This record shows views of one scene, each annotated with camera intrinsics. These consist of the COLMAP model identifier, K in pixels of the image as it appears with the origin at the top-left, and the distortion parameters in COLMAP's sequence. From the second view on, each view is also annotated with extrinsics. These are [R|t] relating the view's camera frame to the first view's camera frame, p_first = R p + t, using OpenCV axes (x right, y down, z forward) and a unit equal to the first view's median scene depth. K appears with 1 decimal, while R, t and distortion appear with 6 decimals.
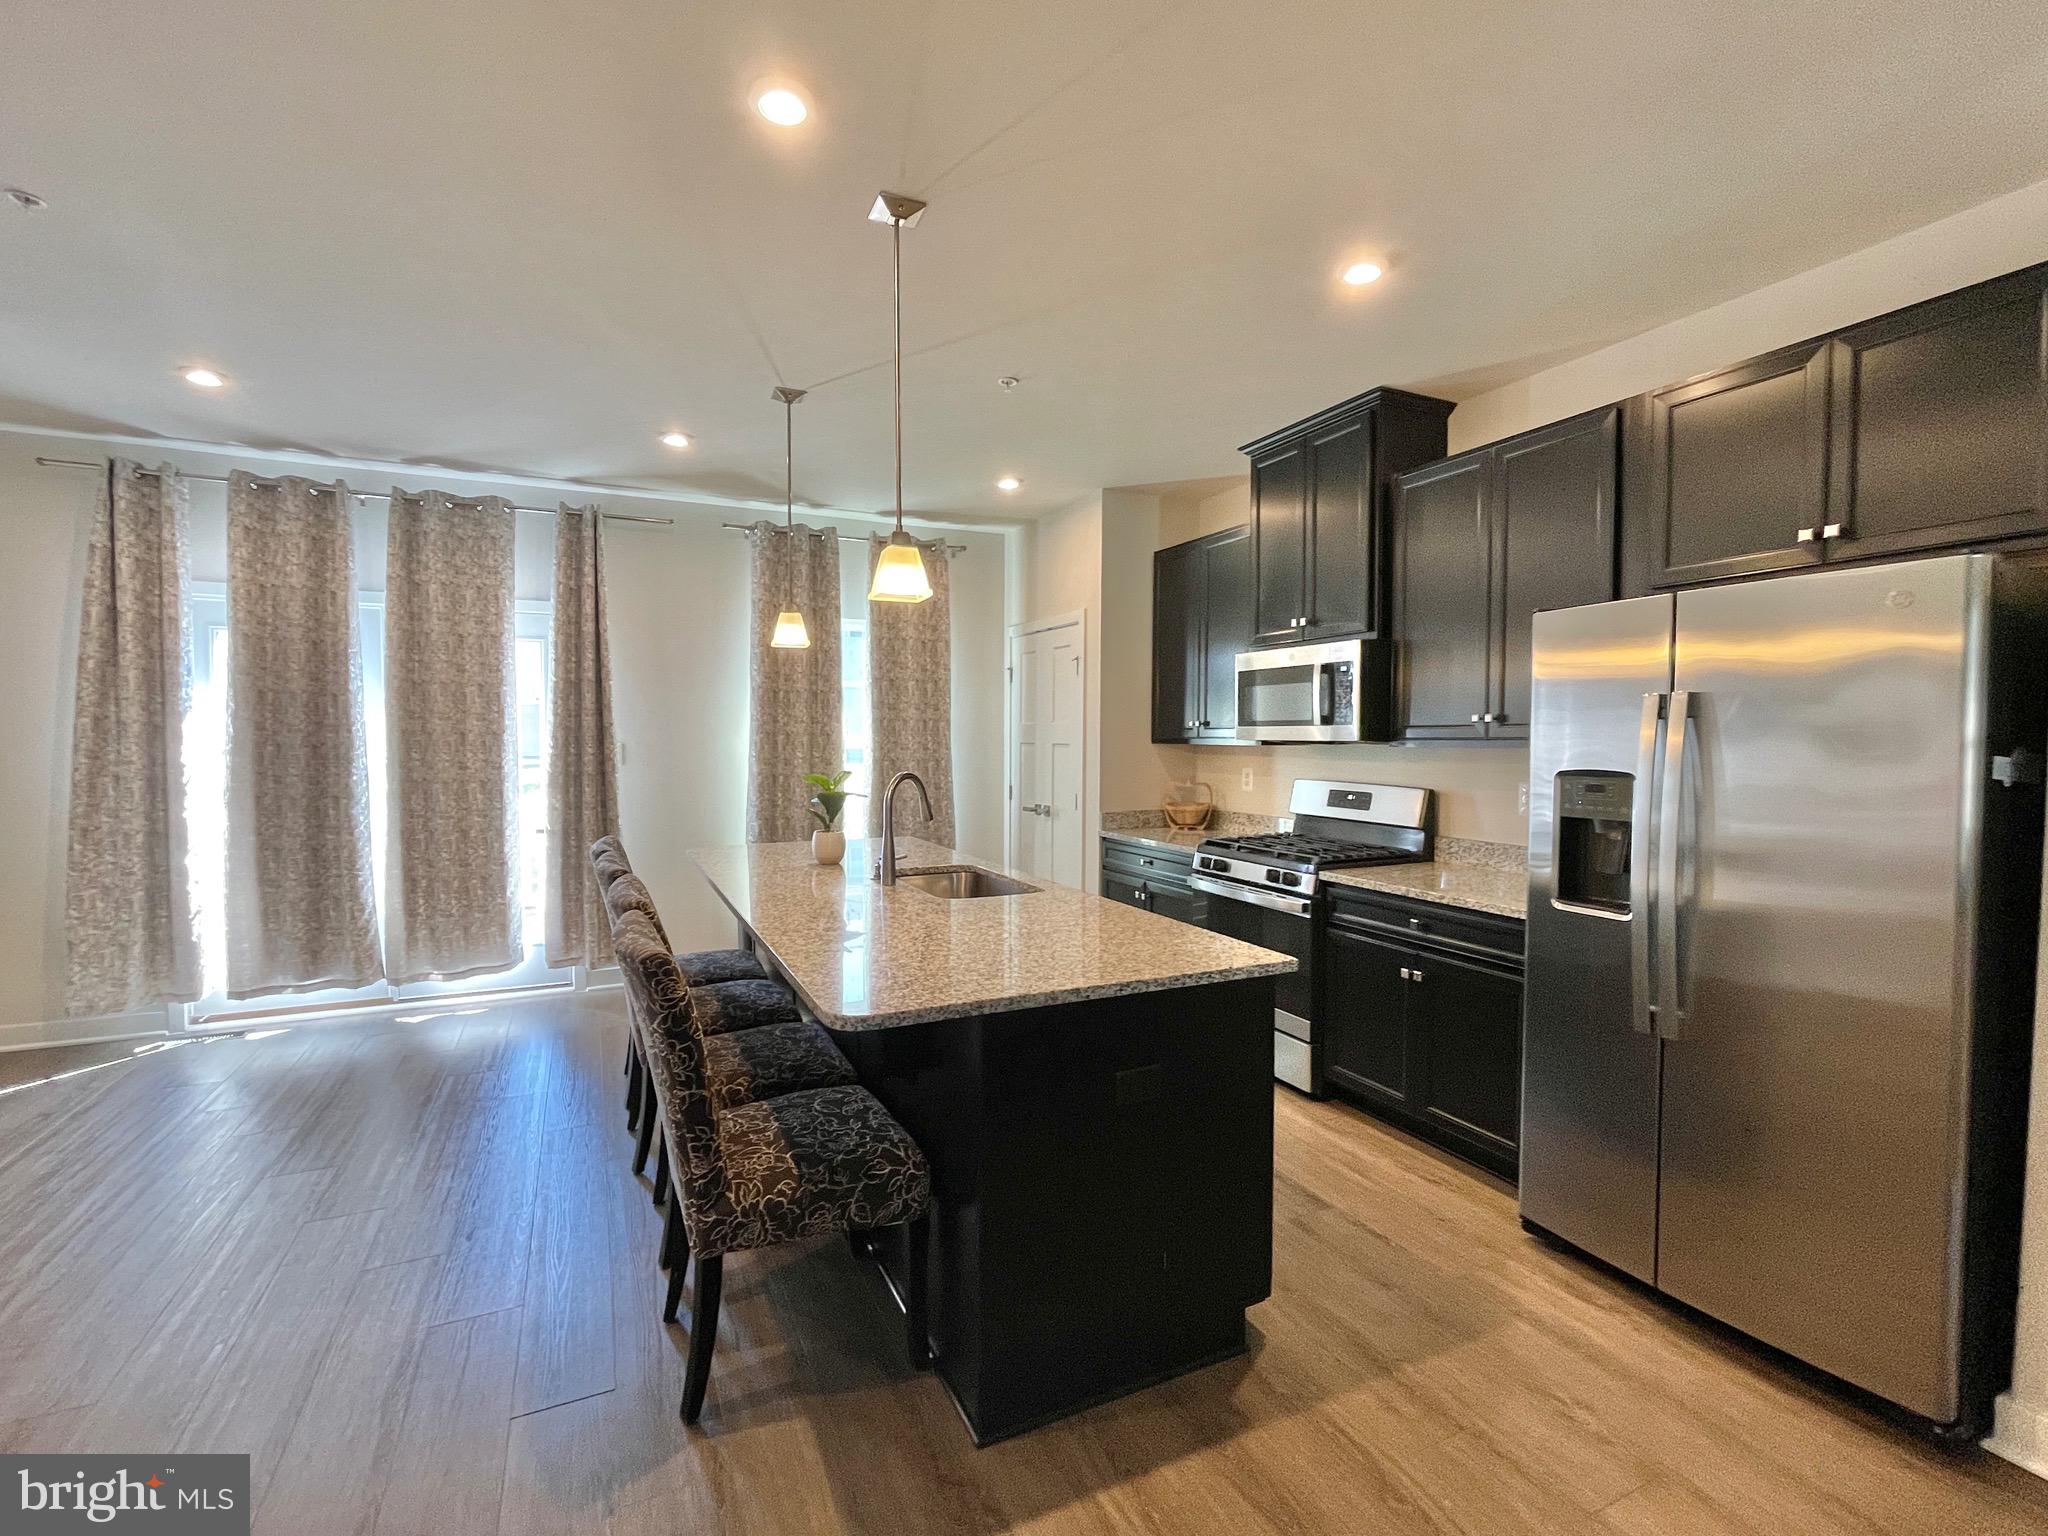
lens RADIAL K [[912.5, 0, 1006.0], [0, 912.5, 755.9], [0, 0, 1]] dist [0.002086, 0.000432]
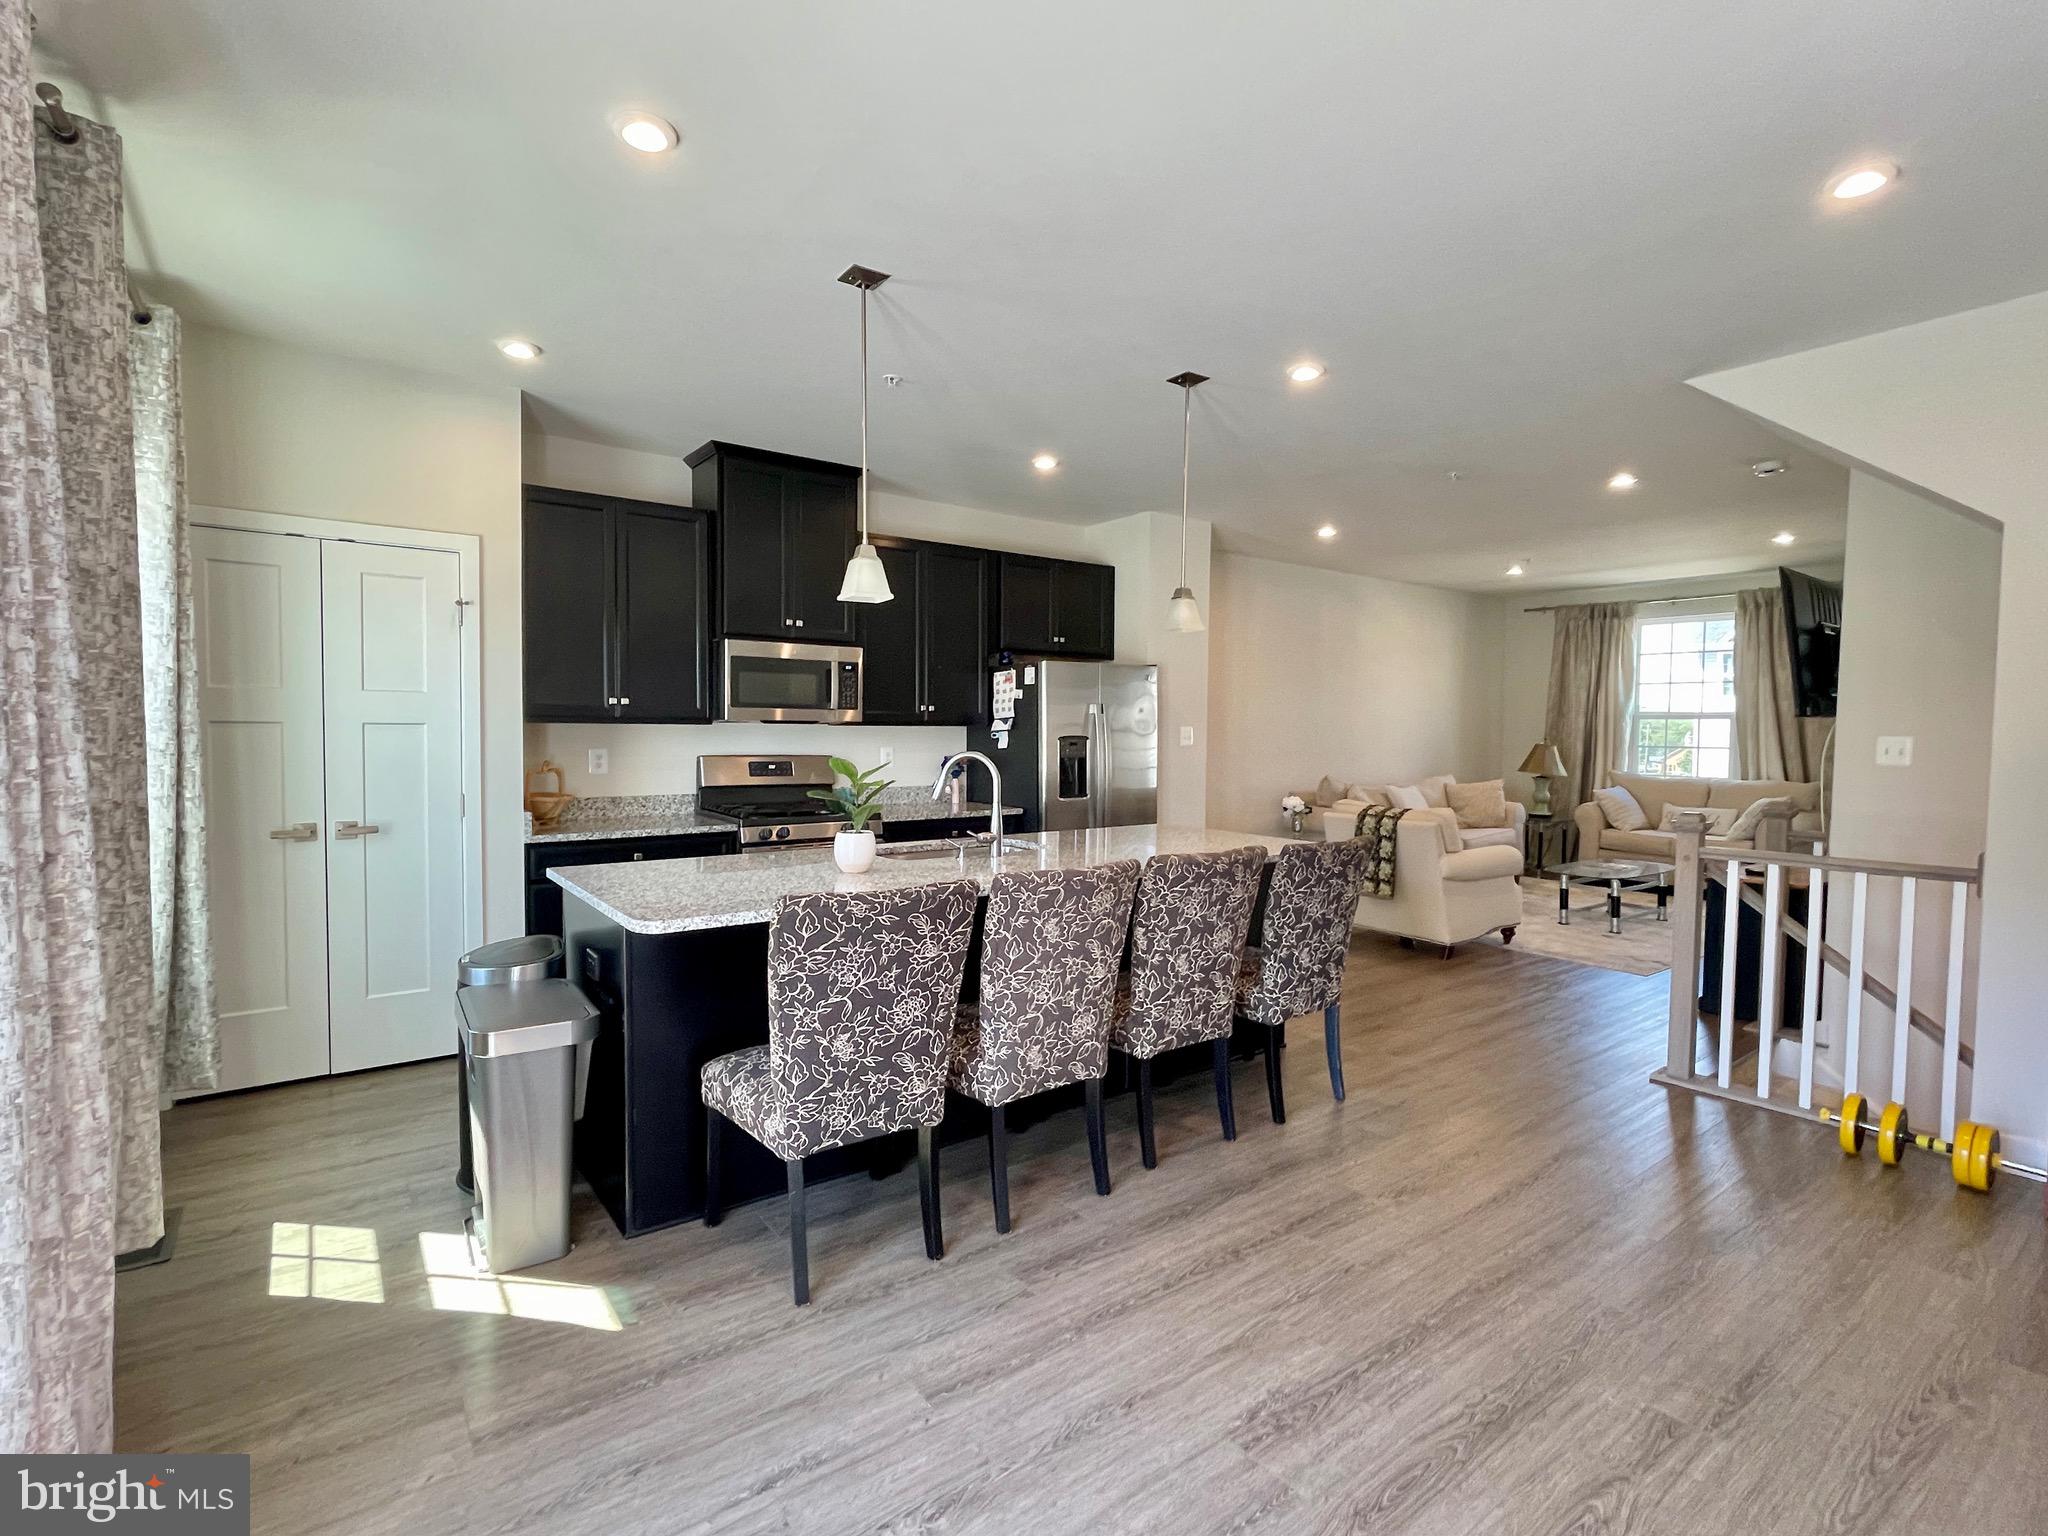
lens RADIAL K [[974.2, 0, 1028.0], [0, 974.2, 768.1], [0, 0, 1]] dist [-0.009834, -0.001073]
pose [[-0.215888, -0.050040, 0.975135, -0.926797], [0.008869, 0.998544, 0.053205, -0.018561], [-0.976378, 0.020135, -0.215130, 0.891505]]
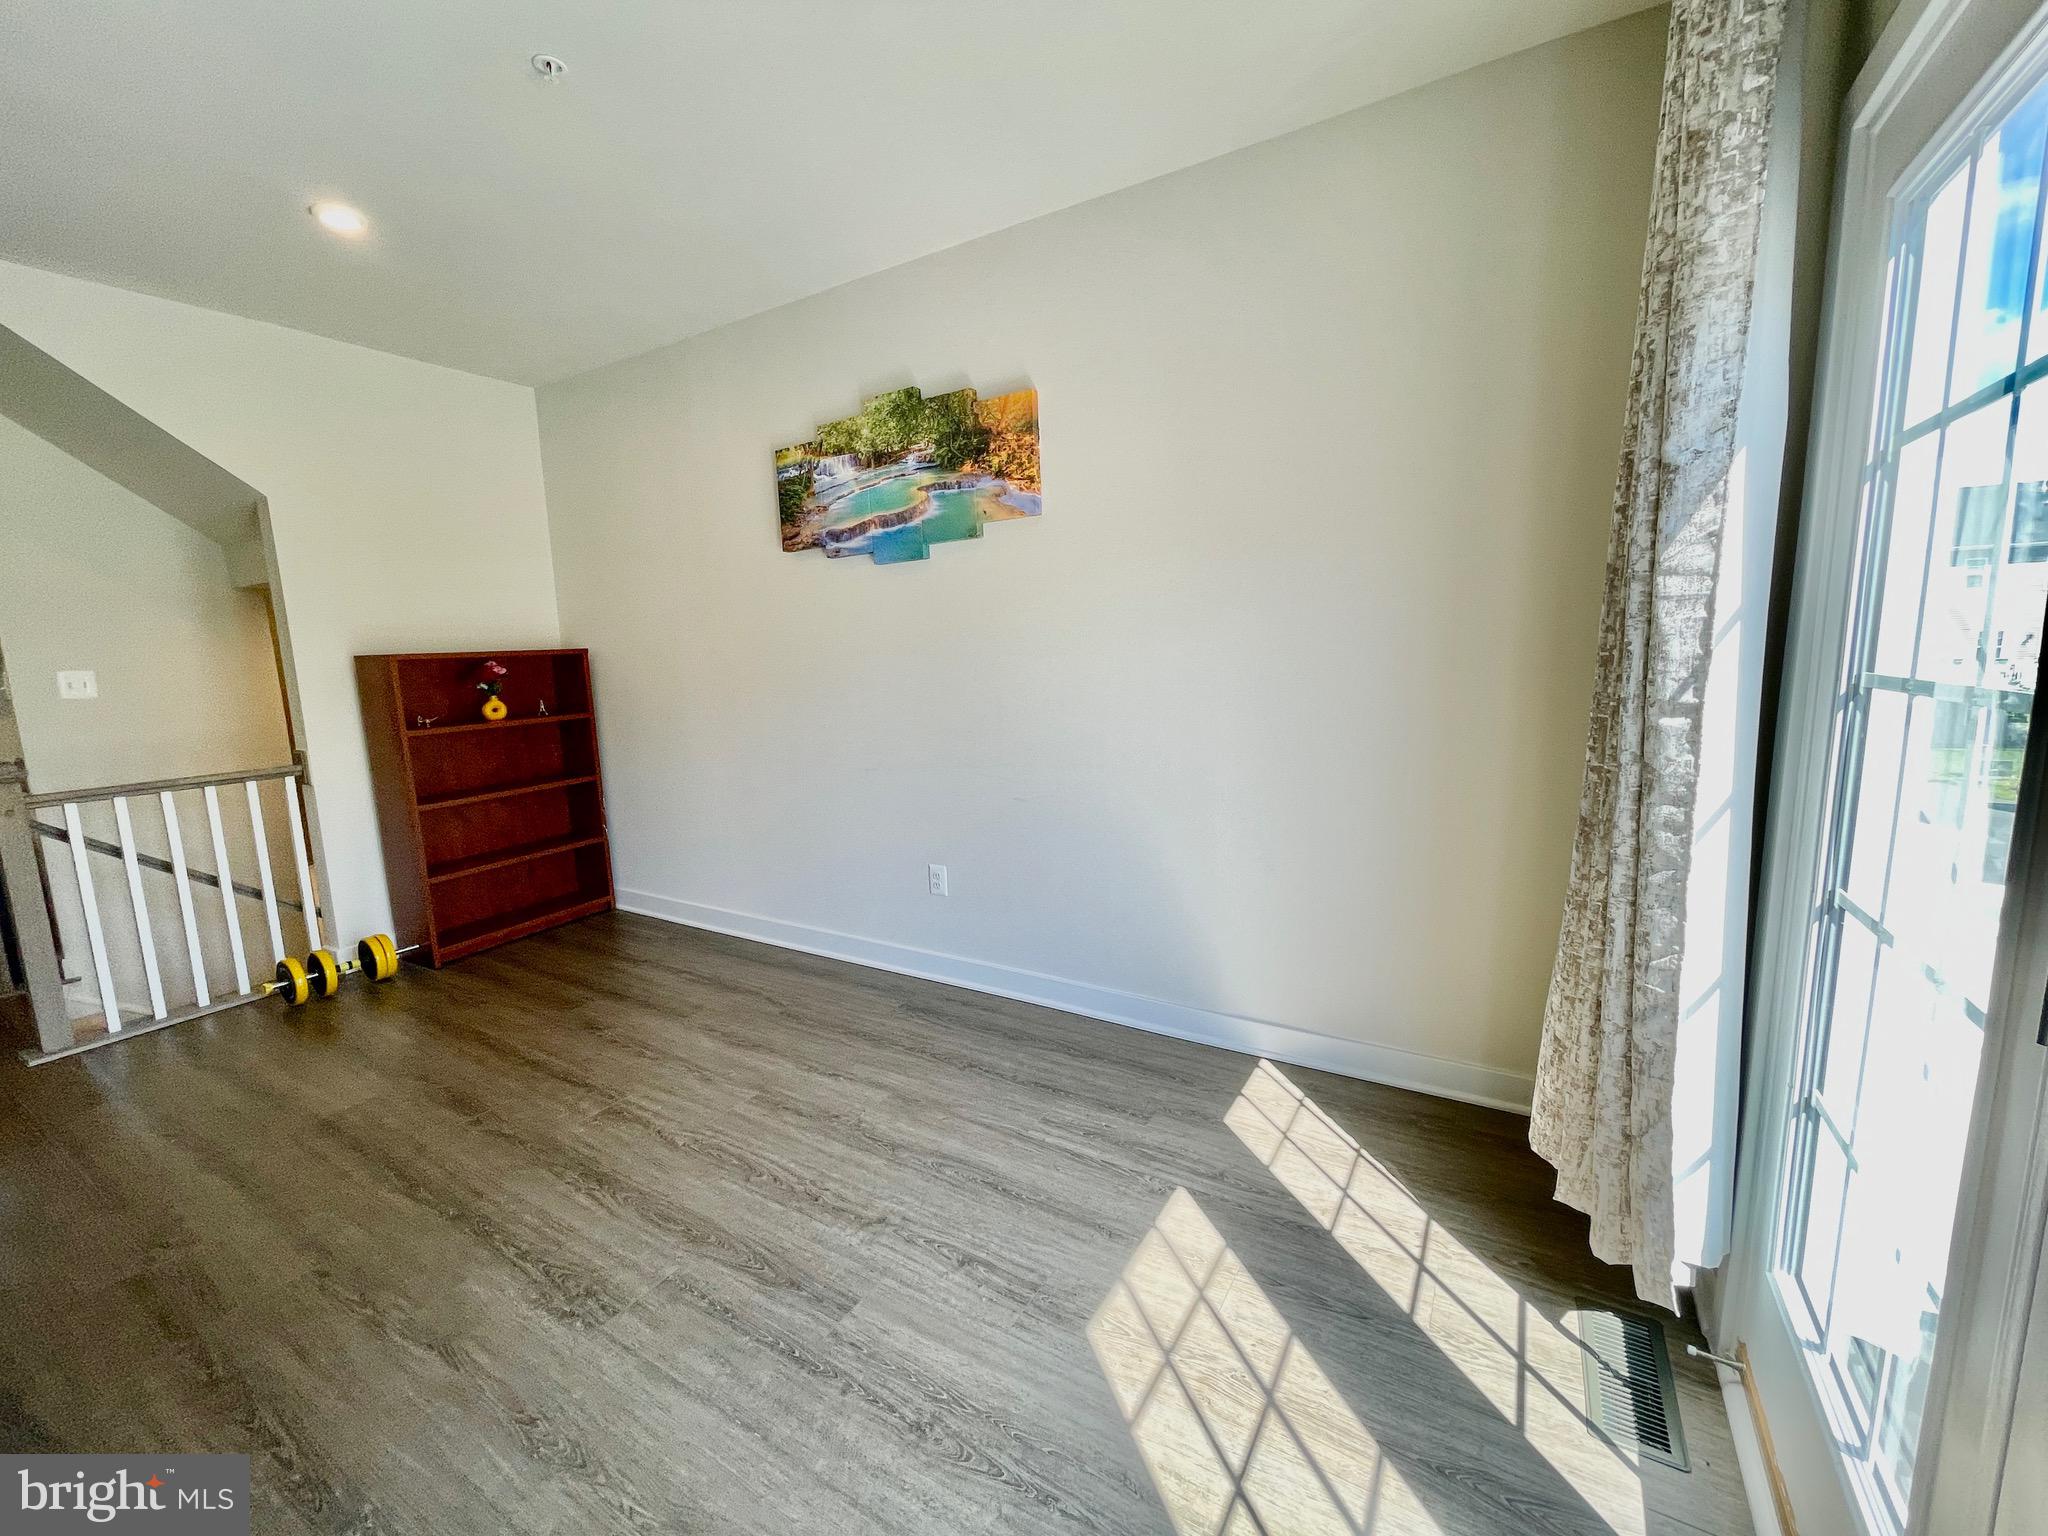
lens RADIAL K [[827.5, 0, 1022.6], [0, 827.5, 766.3], [0, 0, 1]] dist [-0.003190, 0.001025]
pose [[-0.824242, 0.103377, -0.556721, -0.499062], [0.015477, 0.986939, 0.160350, -0.015393], [0.566027, 0.123551, -0.815076, 1.121475]]
